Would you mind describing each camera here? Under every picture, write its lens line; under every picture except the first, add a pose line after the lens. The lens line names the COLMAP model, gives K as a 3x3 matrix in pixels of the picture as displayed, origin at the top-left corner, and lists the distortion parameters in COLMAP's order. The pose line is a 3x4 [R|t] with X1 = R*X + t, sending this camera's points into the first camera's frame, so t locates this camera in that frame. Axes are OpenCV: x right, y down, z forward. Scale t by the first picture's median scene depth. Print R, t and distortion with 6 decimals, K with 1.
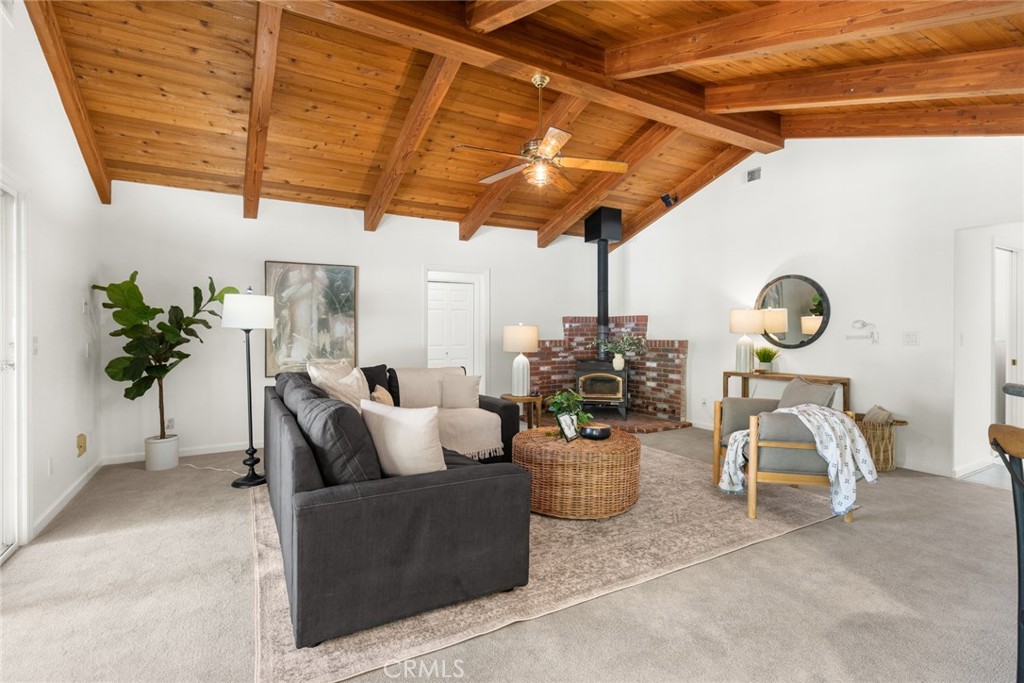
lens RADIAL K [[493.5, 0, 516.4], [0, 493.5, 336.0], [0, 0, 1]] dist [-0.002496, -0.000415]
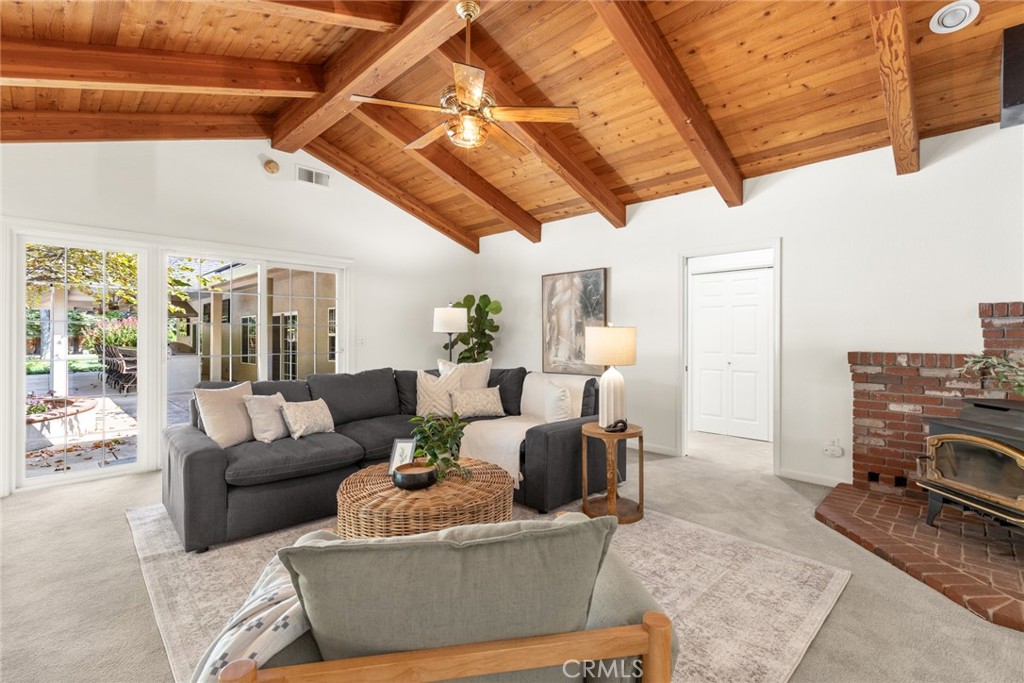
lens RADIAL K [[462.0, 0, 511.3], [0, 462.0, 336.7], [0, 0, 1]] dist [0.001273, 0.000162]
pose [[0.245891, 0.009821, -0.969248, 0.538809], [-0.008940, 0.999929, 0.007864, -0.010957], [0.969256, 0.006731, 0.245962, 0.621526]]
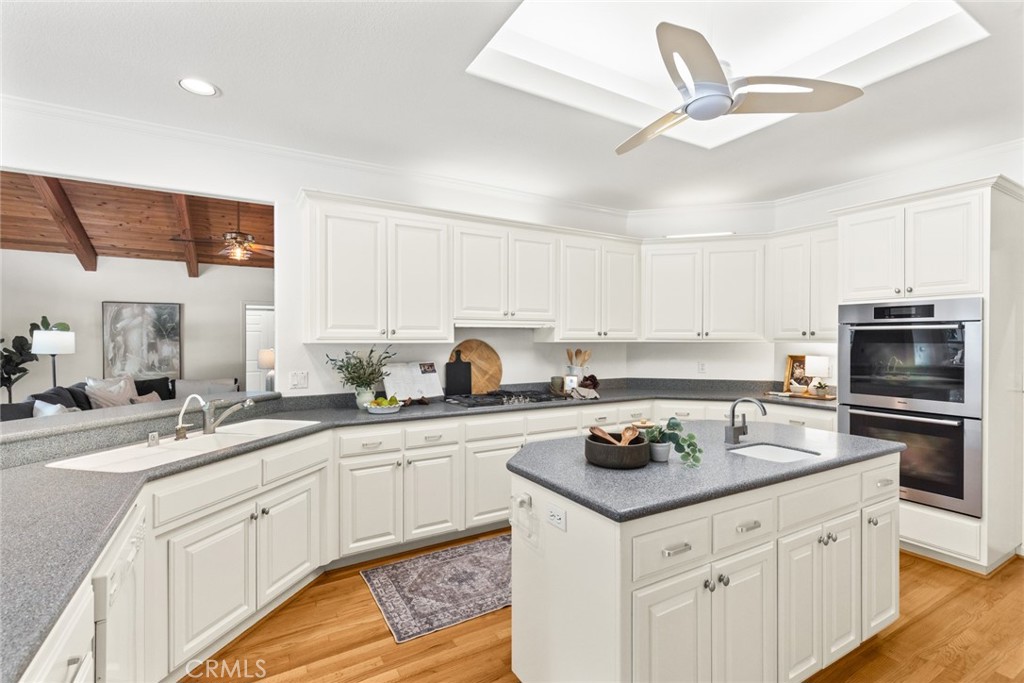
lens RADIAL K [[462.0, 0, 507.6], [0, 462.0, 344.8], [0, 0, 1]] dist [0.001273, 0.000162]
pose [[0.999996, 0.002822, 0.000203, 0.602224], [-0.002823, 0.999977, 0.006140, -0.040091], [-0.000186, -0.006141, 0.999981, -0.288439]]
